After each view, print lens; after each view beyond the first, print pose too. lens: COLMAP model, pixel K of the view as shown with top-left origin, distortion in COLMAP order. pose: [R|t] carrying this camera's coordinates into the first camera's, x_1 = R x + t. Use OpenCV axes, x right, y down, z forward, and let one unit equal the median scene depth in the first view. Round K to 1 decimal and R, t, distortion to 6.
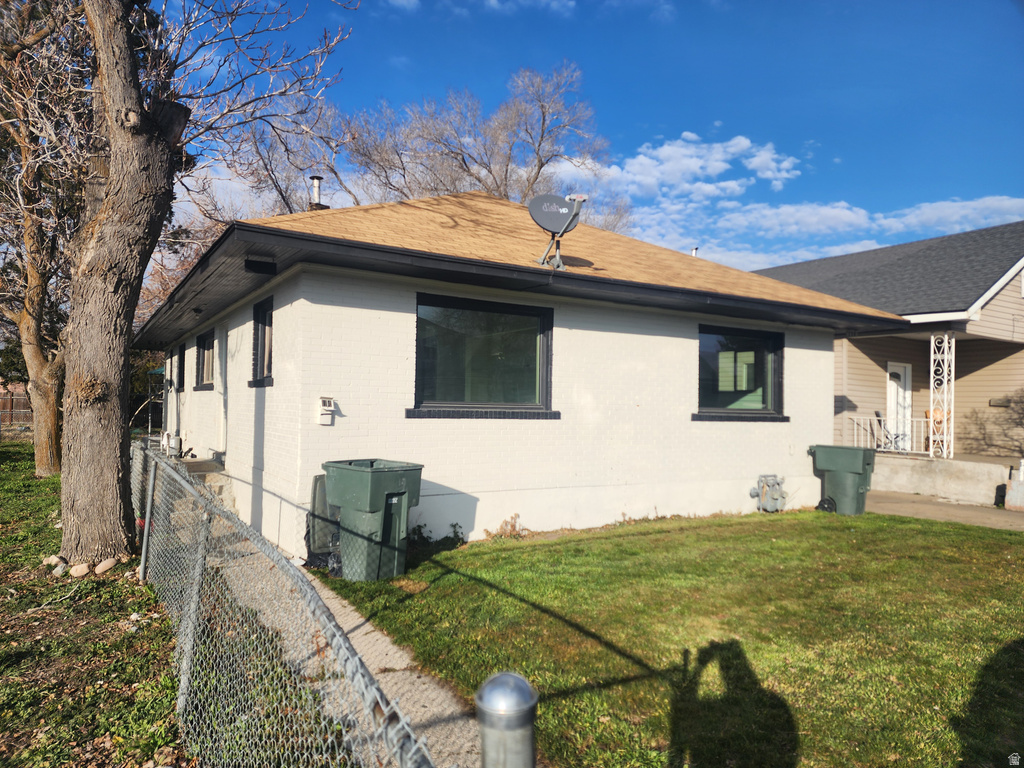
lens RADIAL K [[692.6, 0, 520.0], [0, 692.6, 386.2], [0, 0, 1]] dist [0.082916, -0.088139]
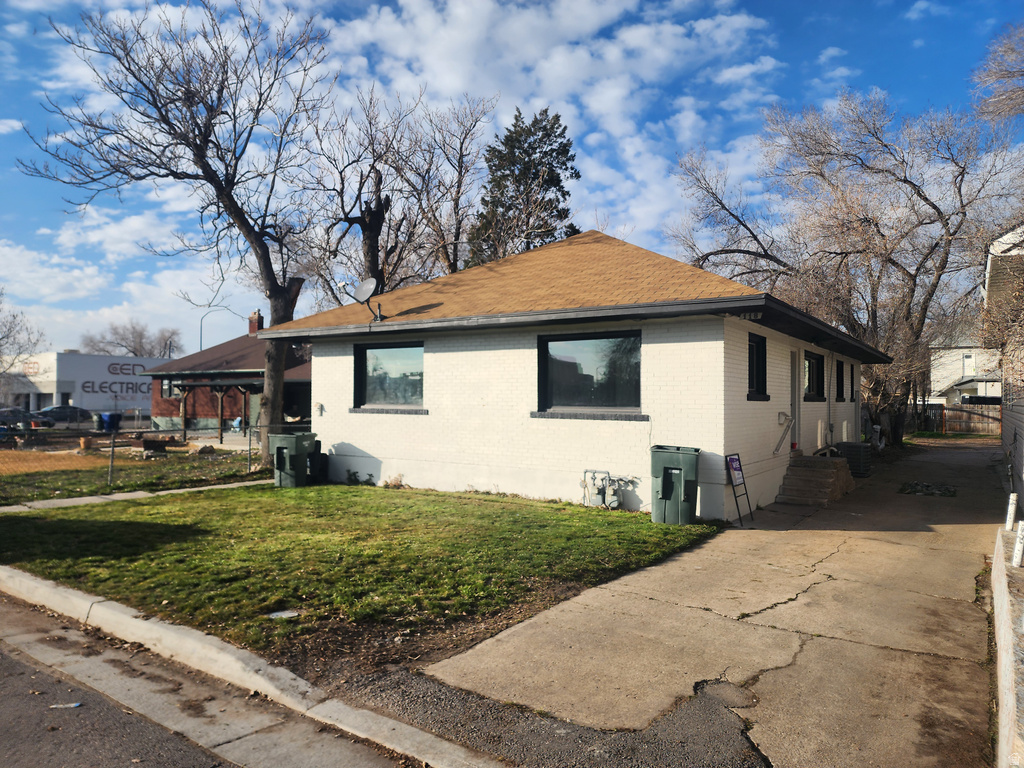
lens RADIAL K [[692.6, 0, 520.0], [0, 692.6, 386.2], [0, 0, 1]] dist [0.082916, -0.088139]
pose [[0.420894, -0.041238, -0.906172, 1.377041], [0.019958, 0.999145, -0.036199, 0.040353], [0.906890, -0.002849, 0.421357, 0.505412]]
